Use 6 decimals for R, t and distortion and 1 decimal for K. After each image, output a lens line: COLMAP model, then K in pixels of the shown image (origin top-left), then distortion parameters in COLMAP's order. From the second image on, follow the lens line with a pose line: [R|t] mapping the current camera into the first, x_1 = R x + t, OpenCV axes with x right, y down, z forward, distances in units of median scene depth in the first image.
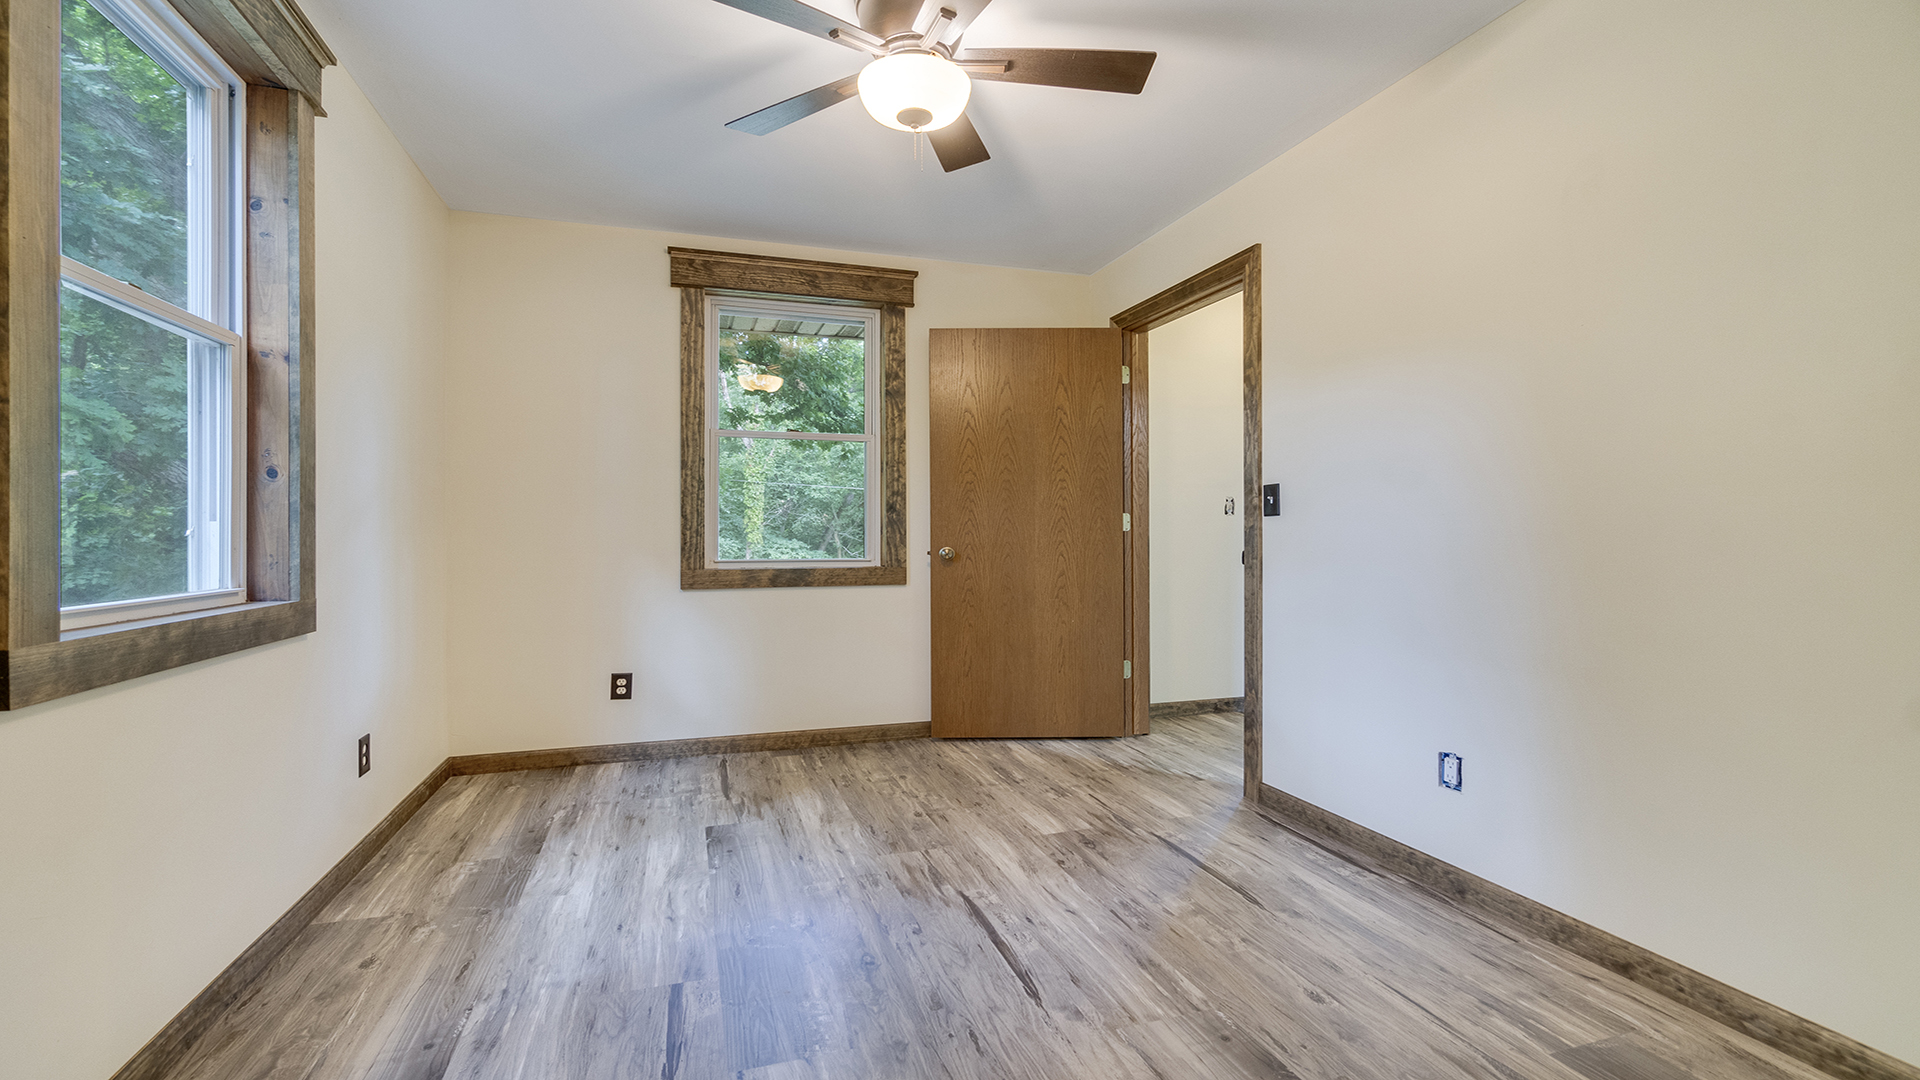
lens RADIAL K [[840.0, 0, 967.9], [0, 840.0, 528.8], [0, 0, 1]] dist [-0.008217, 0.001886]
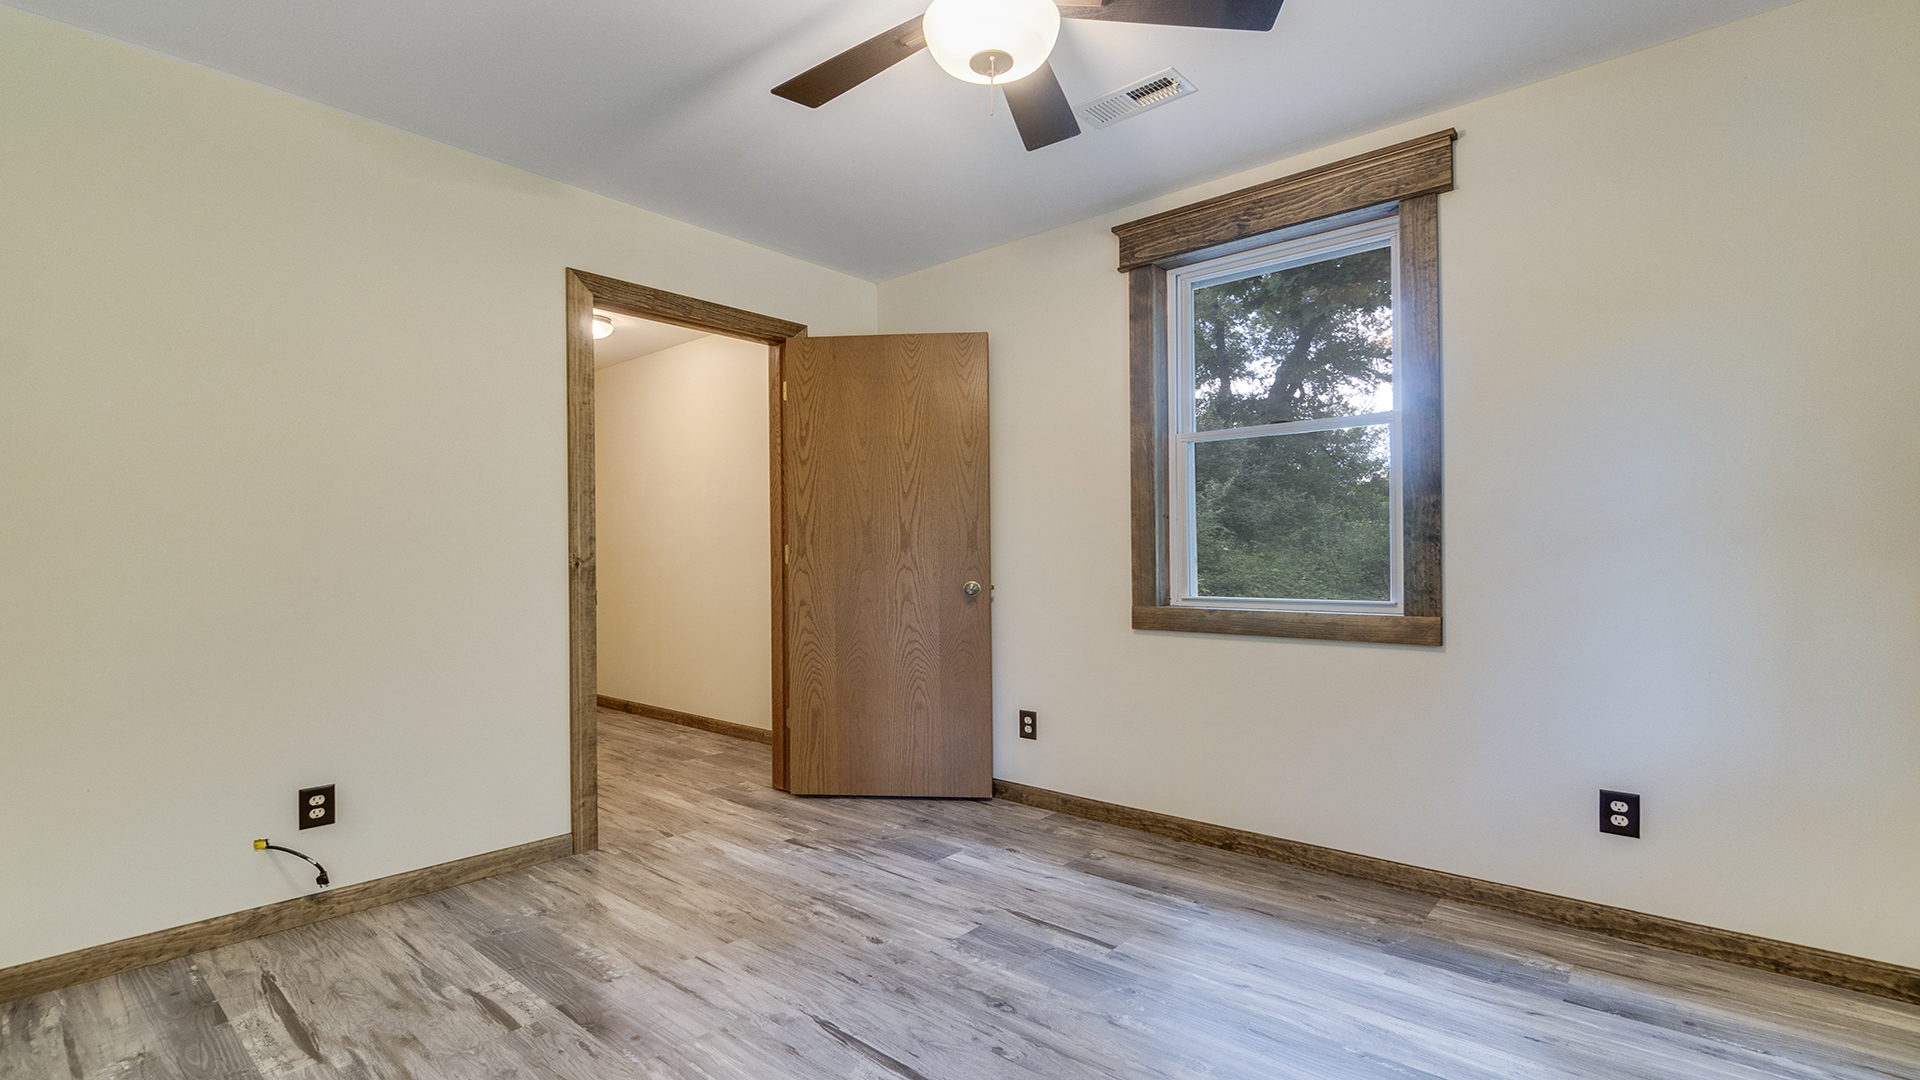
lens RADIAL K [[840.0, 0, 967.3], [0, 840.0, 555.7], [0, 0, 1]] dist [-0.008217, 0.001886]
pose [[-0.854450, 0.004160, -0.519517, 0.457800], [0.009021, 0.999936, -0.006831, -0.005376], [0.519455, -0.010523, -0.854433, 1.969209]]
